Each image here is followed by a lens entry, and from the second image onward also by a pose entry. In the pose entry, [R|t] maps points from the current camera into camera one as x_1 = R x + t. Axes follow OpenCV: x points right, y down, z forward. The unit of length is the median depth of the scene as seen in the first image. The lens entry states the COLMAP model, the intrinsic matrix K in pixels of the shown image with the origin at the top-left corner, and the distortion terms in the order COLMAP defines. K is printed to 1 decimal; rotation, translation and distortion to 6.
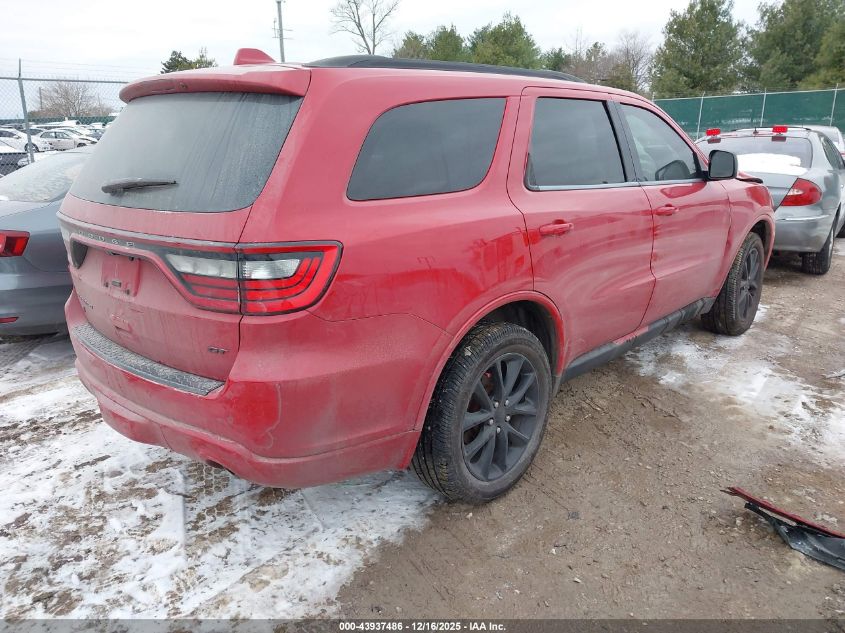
lens RADIAL K [[663.0, 0, 424.4], [0, 663.0, 318.4], [0, 0, 1]] dist [0.021144, -0.012764]
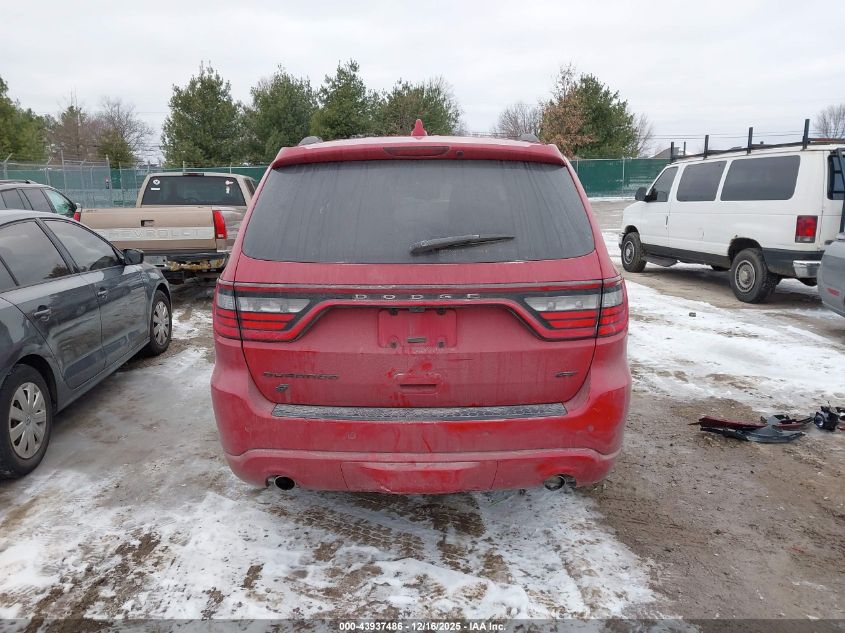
lens RADIAL K [[663.0, 0, 424.4], [0, 663.0, 318.4], [0, 0, 1]] dist [0.021144, -0.012764]
pose [[0.748174, -0.121707, 0.652245, -0.975159], [0.183801, 0.982579, -0.027488, -0.049225], [-0.637537, 0.140449, 0.757509, 0.201449]]
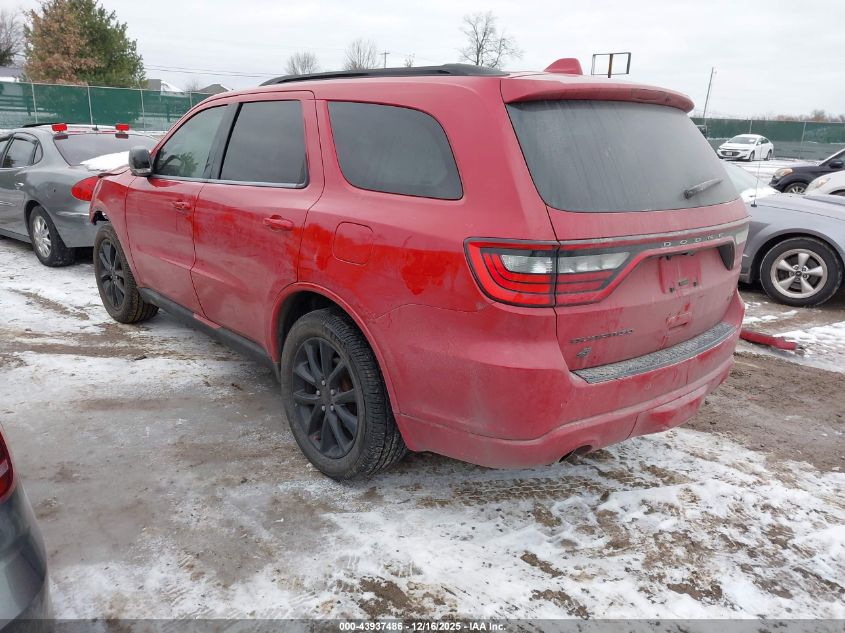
lens RADIAL K [[663.0, 0, 424.4], [0, 663.0, 318.4], [0, 0, 1]] dist [0.021144, -0.012764]
pose [[0.111877, -0.258448, 0.959525, -1.355181], [0.247969, 0.942302, 0.224896, -0.297387], [-0.962286, 0.212772, 0.169508, 1.082979]]
